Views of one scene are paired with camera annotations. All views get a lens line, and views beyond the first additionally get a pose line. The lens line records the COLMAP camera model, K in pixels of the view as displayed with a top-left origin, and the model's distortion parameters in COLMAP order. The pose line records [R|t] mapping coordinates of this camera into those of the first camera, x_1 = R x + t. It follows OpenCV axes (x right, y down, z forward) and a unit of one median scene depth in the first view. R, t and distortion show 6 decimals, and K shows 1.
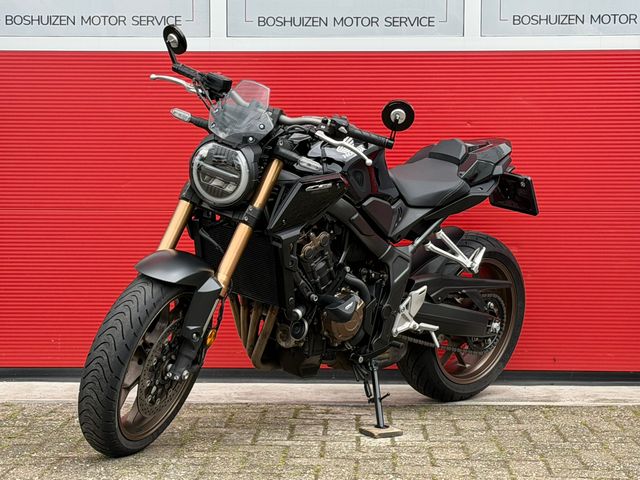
lens RADIAL K [[1511.2, 0, 323.2], [0, 1511.2, 247.4], [0, 0, 1]] dist [0.118509, 0.266332]
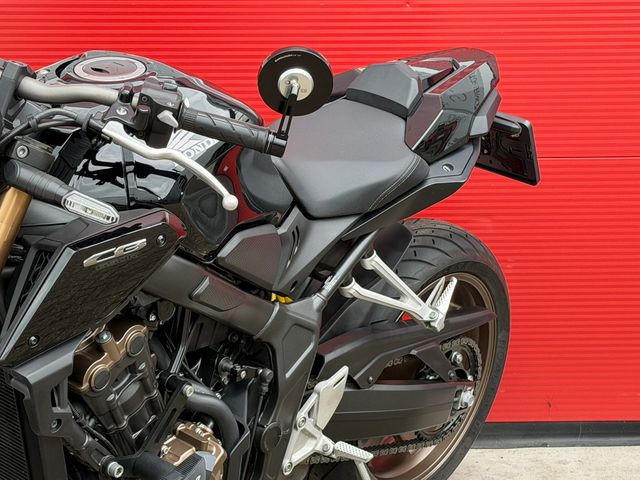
lens RADIAL K [[1505.7, 0, 318.0], [0, 1505.7, 231.1], [0, 0, 1]] dist [0.126924, 0.122505]
pose [[0.996378, -0.020403, 0.082549, 0.018508], [0.007250, 0.987635, 0.156606, -0.107835], [-0.084723, -0.155441, 0.984205, 0.543898]]
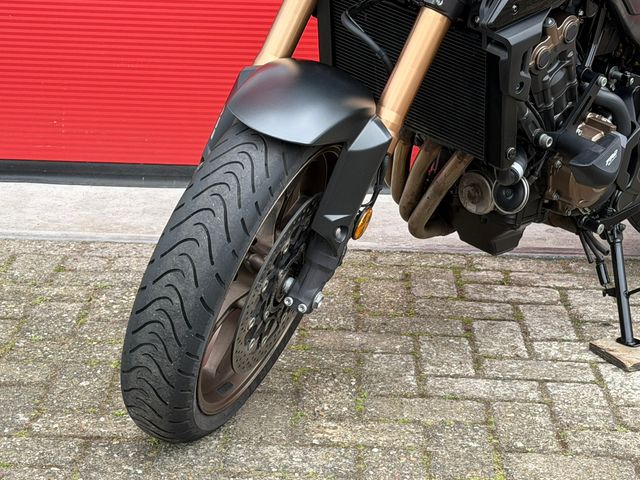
lens RADIAL K [[1511.2, 0, 323.2], [0, 1511.2, 247.4], [0, 0, 1]] dist [0.118509, 0.266332]
pose [[0.999793, 0.016580, 0.011804, -0.089617], [-0.018974, 0.969126, 0.245836, -0.060088], [-0.007364, -0.246009, 0.969239, 0.458709]]
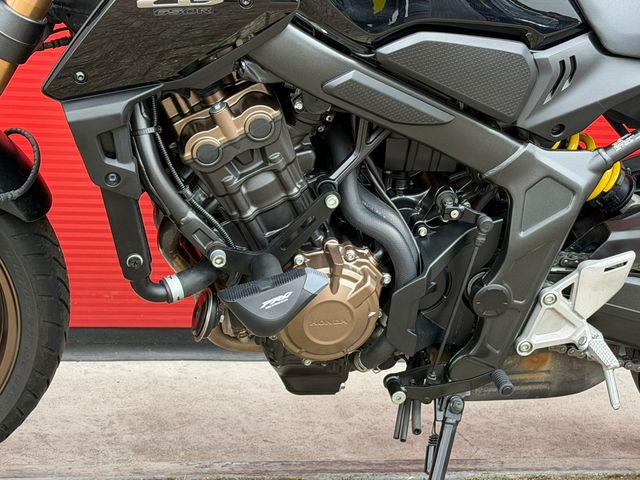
lens RADIAL K [[1505.7, 0, 318.0], [0, 1505.7, 231.1], [0, 0, 1]] dist [0.126924, 0.122505]
pose [[0.819349, 0.235007, -0.522914, 0.226811], [-0.110491, 0.959752, 0.258202, -0.082099], [0.562547, -0.153780, 0.812338, 0.668891]]
